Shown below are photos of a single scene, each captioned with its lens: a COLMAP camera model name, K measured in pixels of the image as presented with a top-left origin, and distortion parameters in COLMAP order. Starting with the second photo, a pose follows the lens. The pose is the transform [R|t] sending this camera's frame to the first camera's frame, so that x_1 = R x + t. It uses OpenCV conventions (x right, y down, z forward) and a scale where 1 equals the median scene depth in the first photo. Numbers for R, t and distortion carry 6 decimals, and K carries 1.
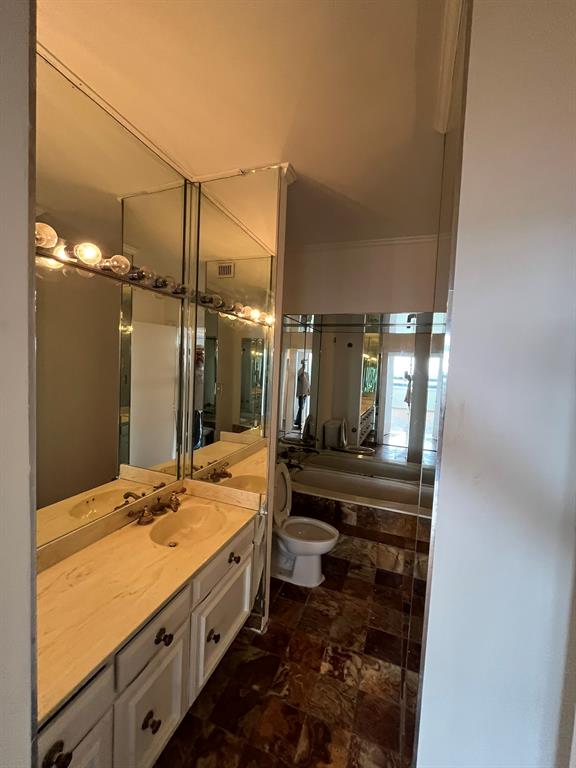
lens RADIAL K [[311.1, 0, 288.0], [0, 311.1, 384.0], [0, 0, 1]] dist [-0.000297, 0.000120]
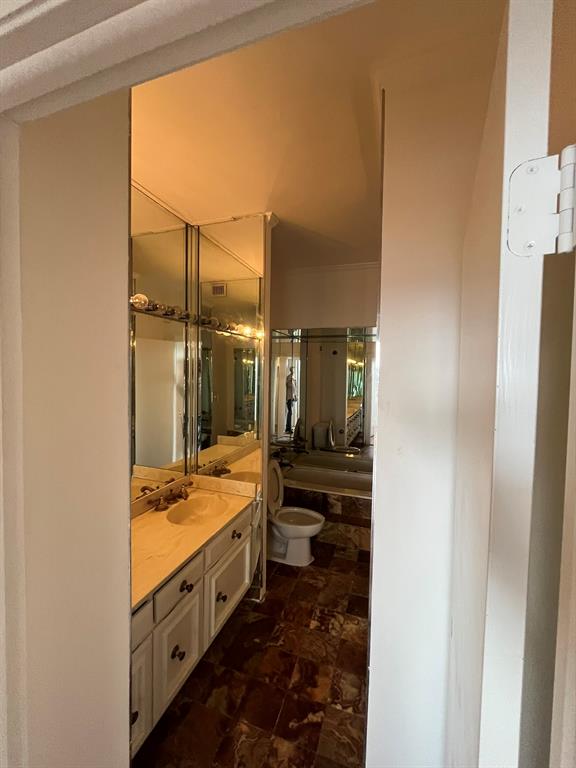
lens RADIAL K [[311.1, 0, 288.0], [0, 311.1, 384.0], [0, 0, 1]] dist [-0.000297, 0.000120]
pose [[0.999206, -0.028887, 0.027438, 0.011183], [0.029412, 0.999388, -0.018916, -0.003253], [-0.026875, 0.019708, 0.999445, -0.193331]]
